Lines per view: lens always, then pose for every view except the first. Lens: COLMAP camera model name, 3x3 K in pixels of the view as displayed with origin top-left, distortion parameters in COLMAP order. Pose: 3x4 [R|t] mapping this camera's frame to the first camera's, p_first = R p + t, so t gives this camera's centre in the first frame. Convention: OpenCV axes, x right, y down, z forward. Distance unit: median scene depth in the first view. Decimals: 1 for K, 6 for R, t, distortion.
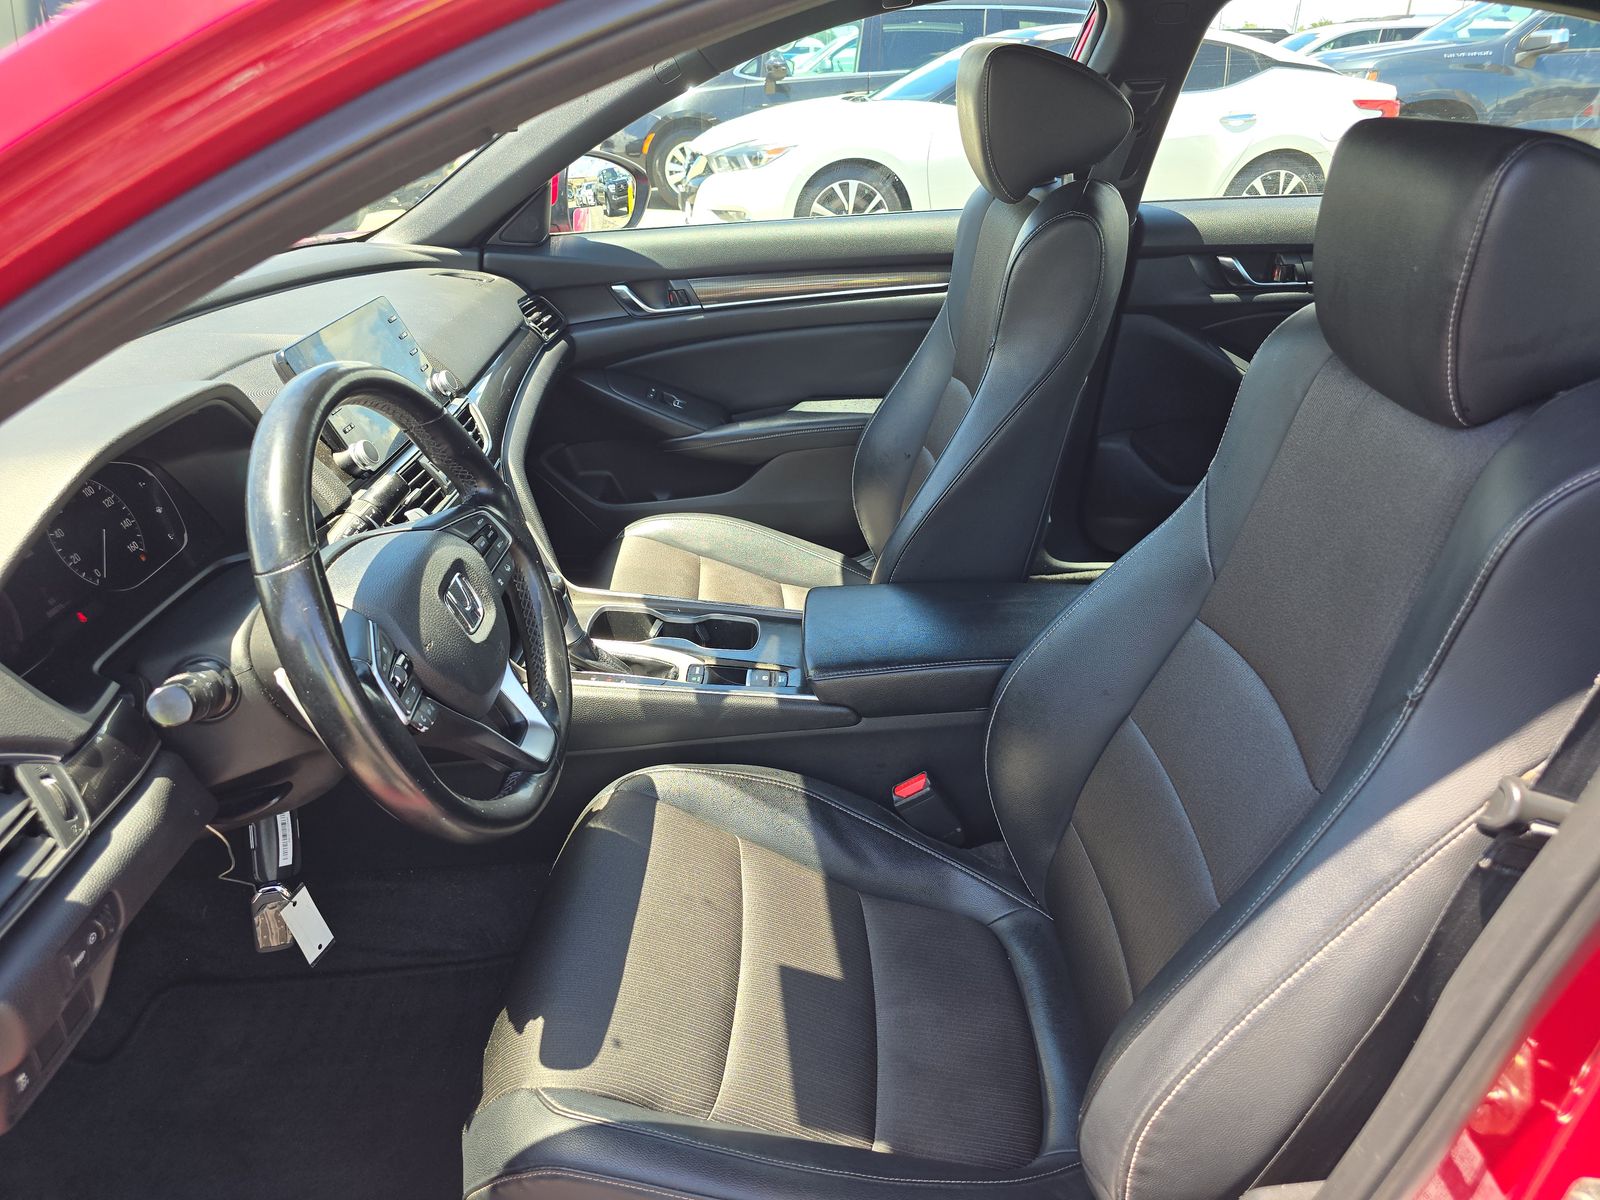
lens RADIAL K [[1086.8, 0, 799.5], [0, 1086.8, 610.7], [0, 0, 1]] dist [0.037092, -0.030763]
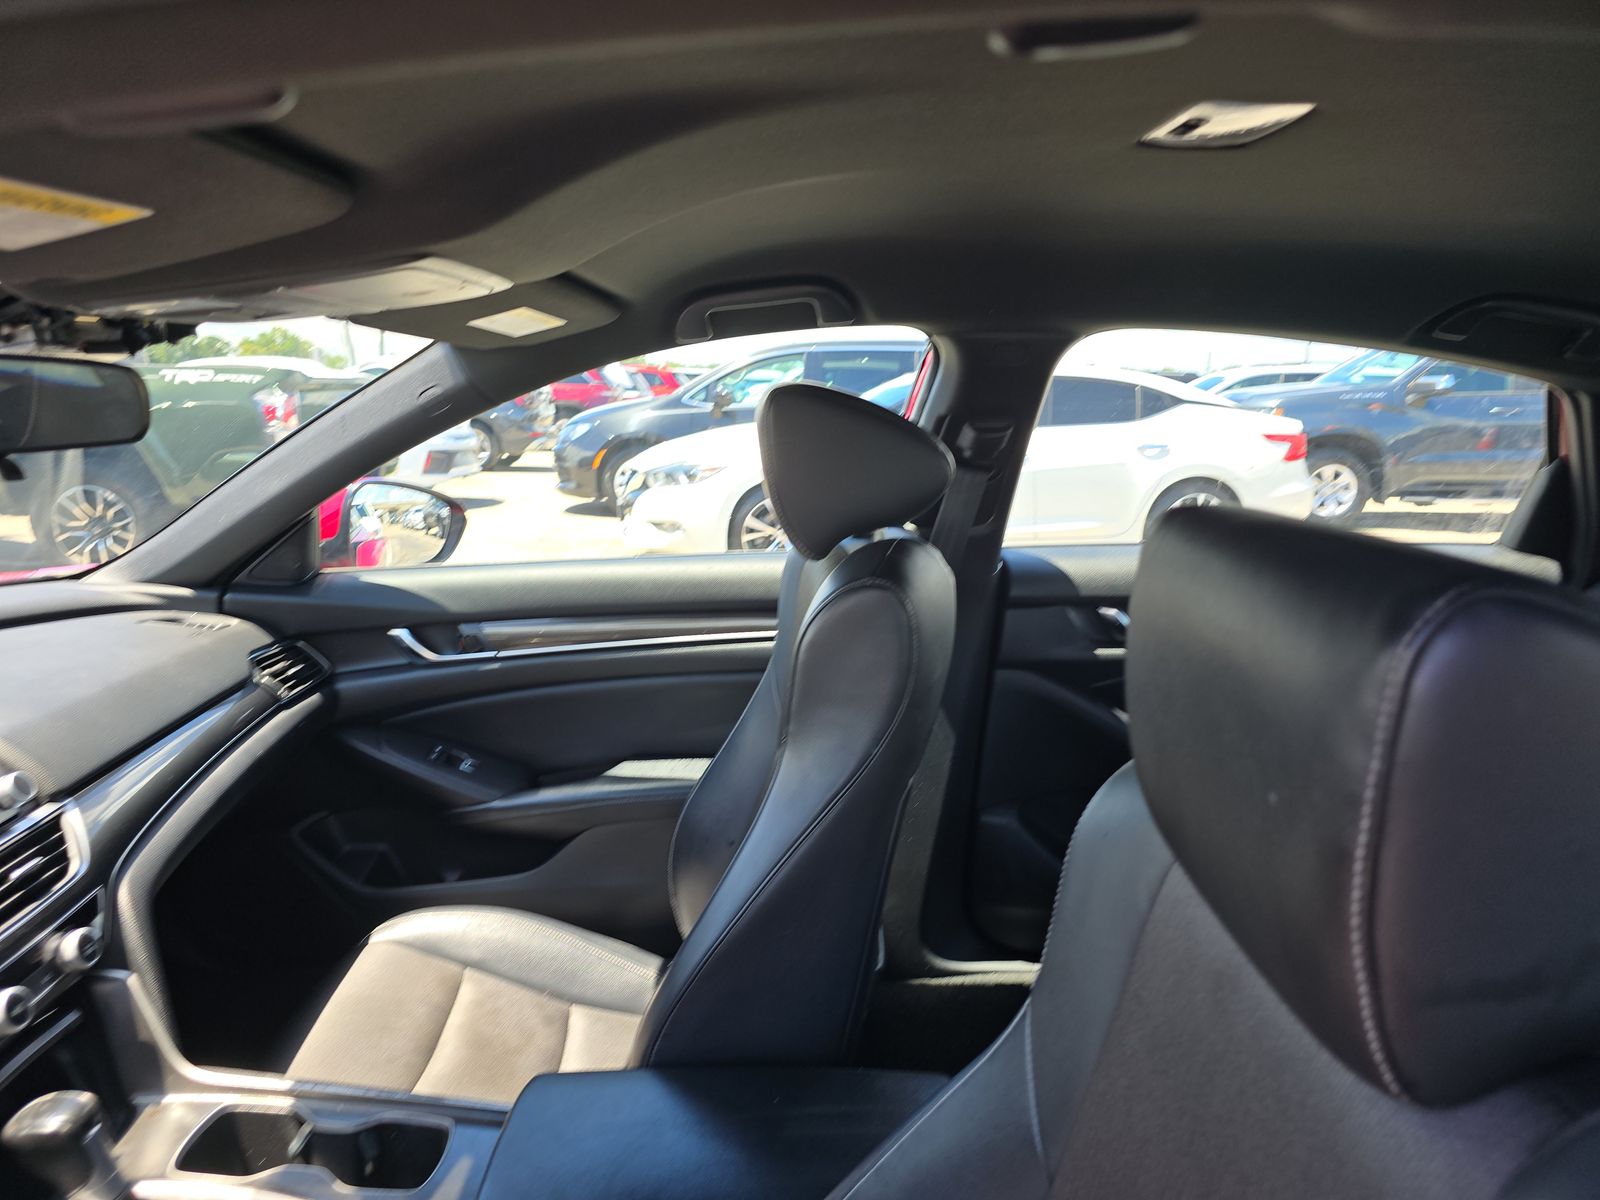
lens RADIAL K [[1086.8, 0, 787.5], [0, 1086.8, 600.8], [0, 0, 1]] dist [0.037092, -0.030763]
pose [[0.999639, 0.013243, 0.023387, 0.112852], [-0.006414, 0.962589, -0.270891, -0.091054], [-0.026100, 0.270644, 0.962326, 0.171458]]
